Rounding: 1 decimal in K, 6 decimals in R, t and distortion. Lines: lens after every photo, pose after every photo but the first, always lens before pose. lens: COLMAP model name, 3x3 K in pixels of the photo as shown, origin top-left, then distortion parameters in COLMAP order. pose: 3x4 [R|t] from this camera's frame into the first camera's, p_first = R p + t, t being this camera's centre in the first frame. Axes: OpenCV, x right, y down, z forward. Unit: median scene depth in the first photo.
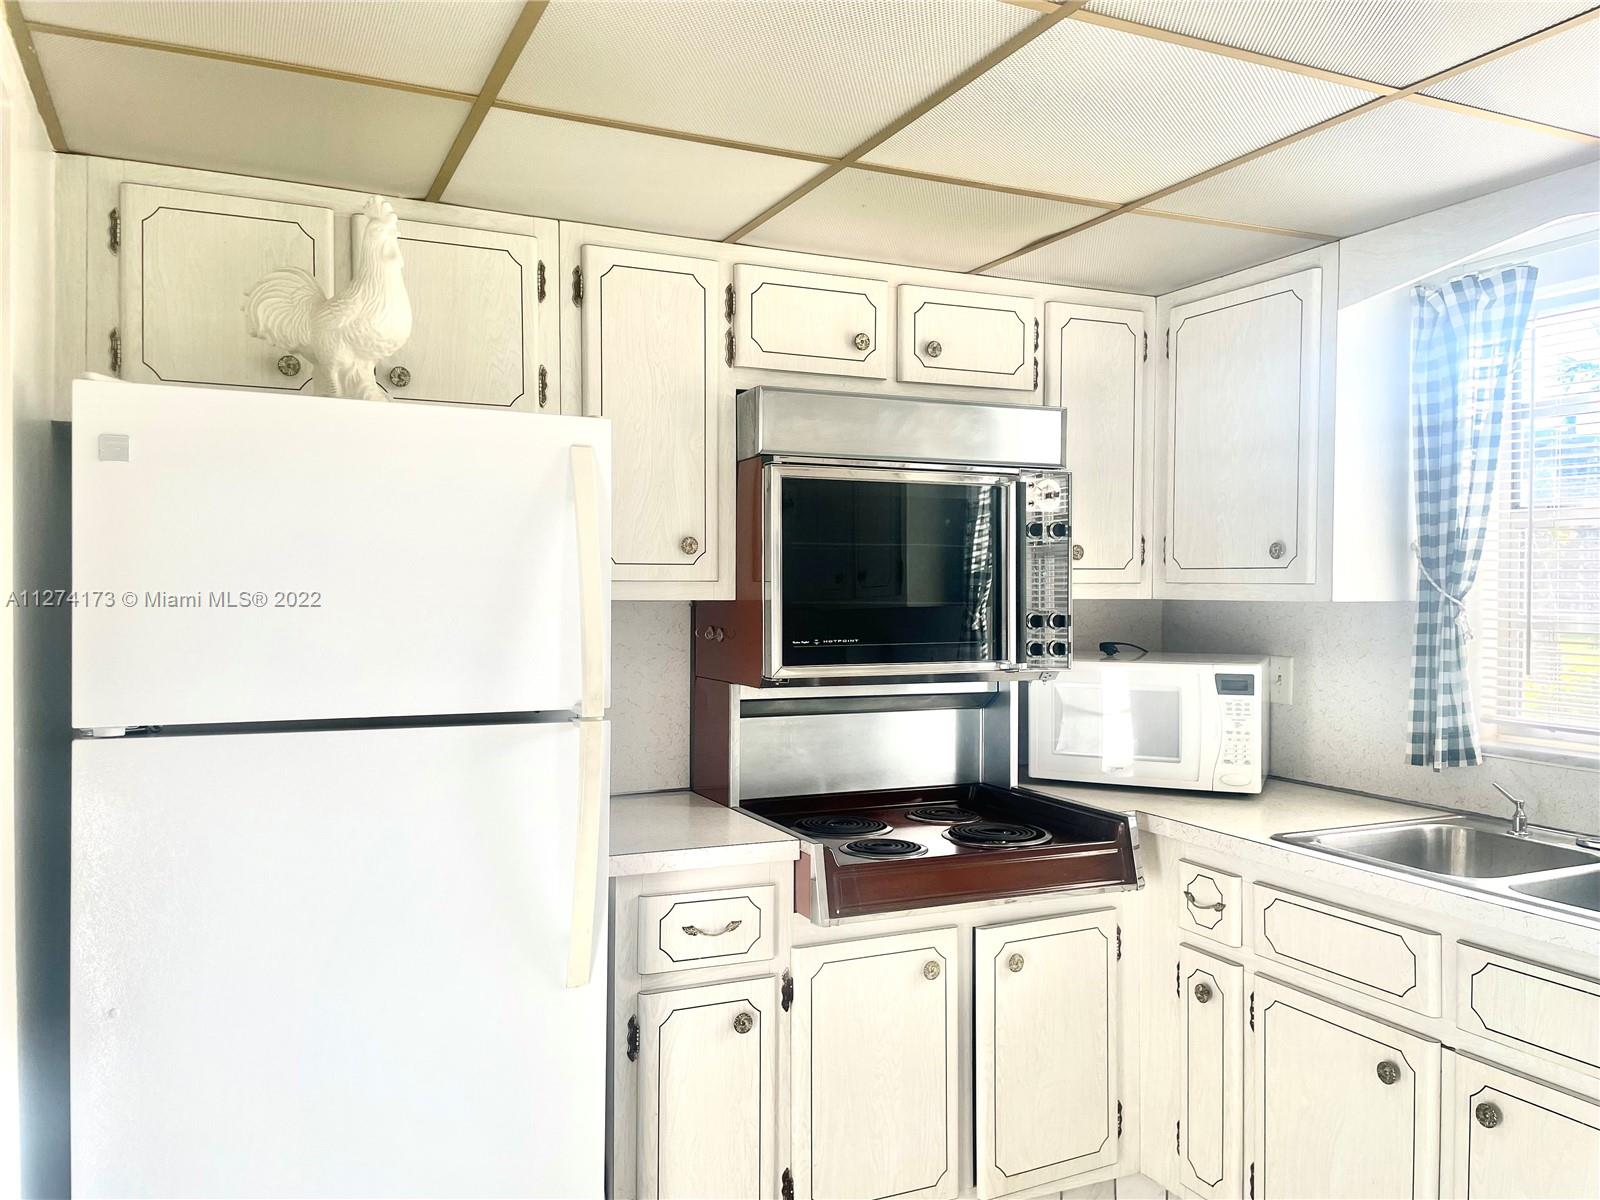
lens RADIAL K [[1211.1, 0, 801.0], [0, 1211.1, 600.1], [0, 0, 1]] dist [0.079784, -0.106016]
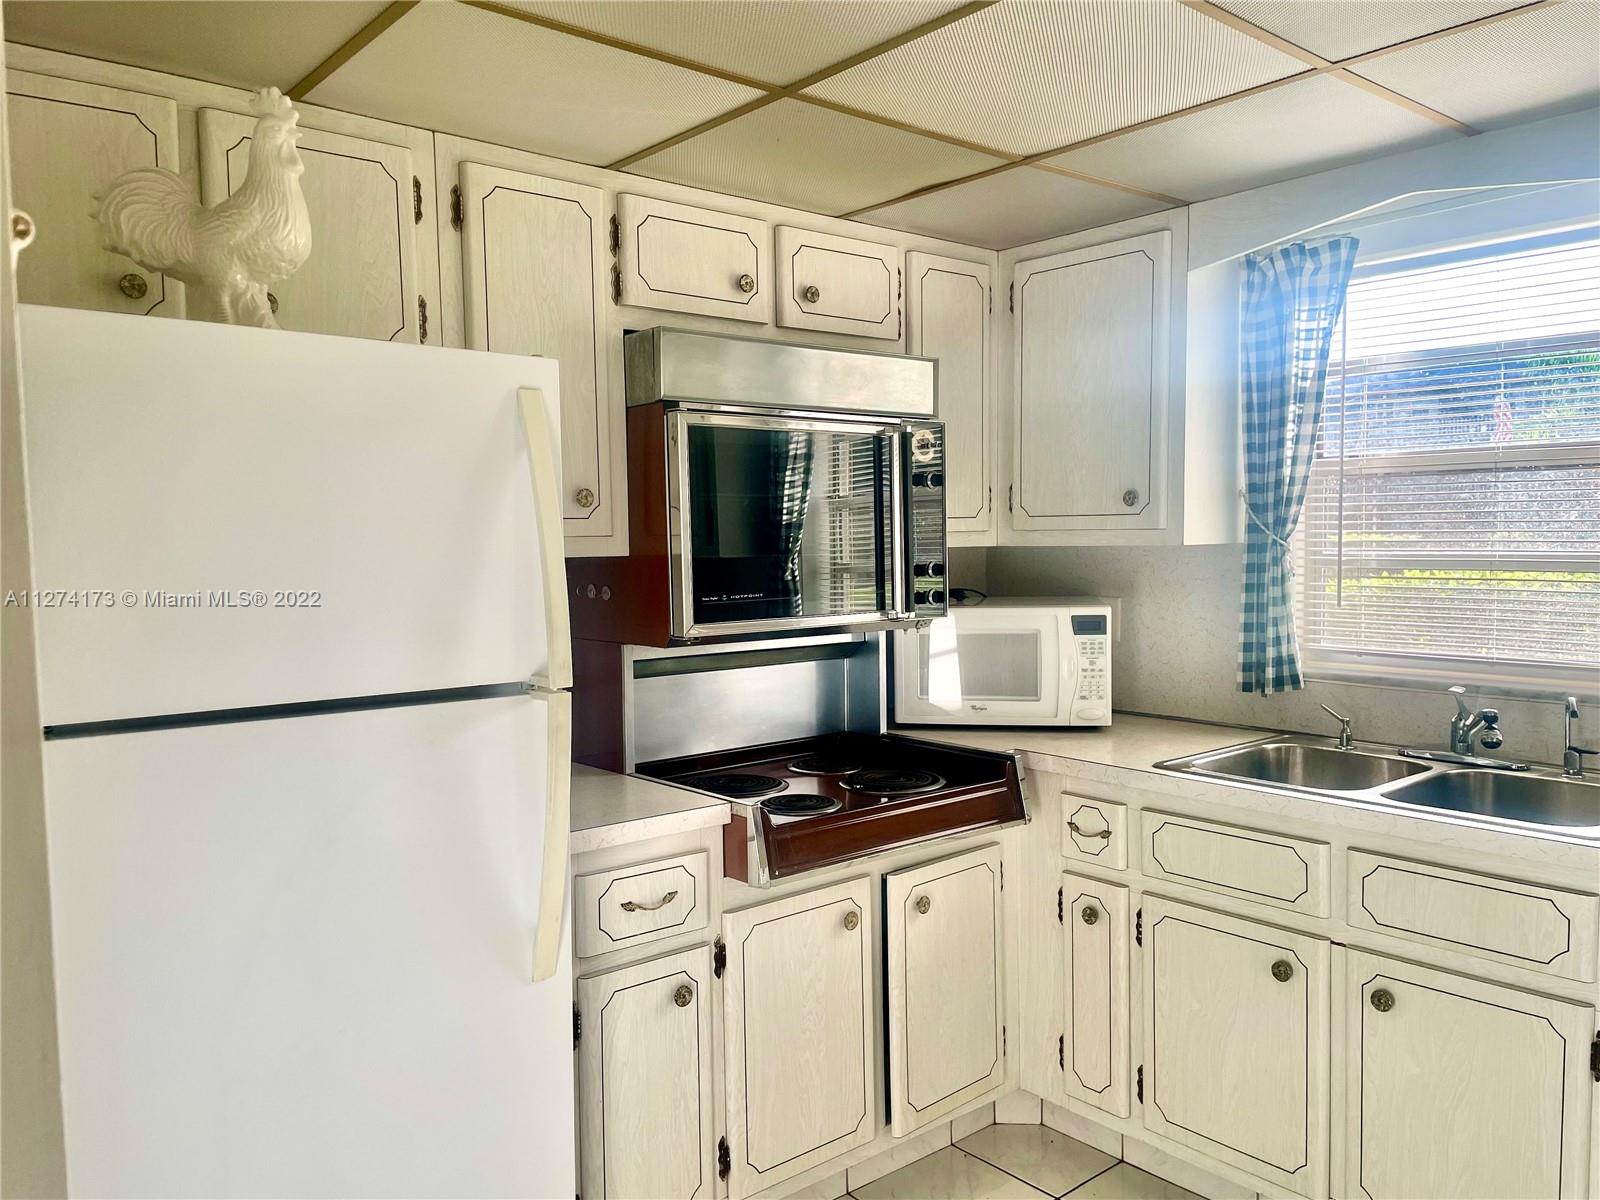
lens RADIAL K [[1211.1, 0, 858.6], [0, 1211.1, 602.6], [0, 0, 1]] dist [0.079784, -0.106016]
pose [[0.964092, -0.031504, 0.263693, -0.134932], [0.020008, 0.998733, 0.046169, -0.003647], [-0.264814, -0.039235, 0.963501, 0.042481]]
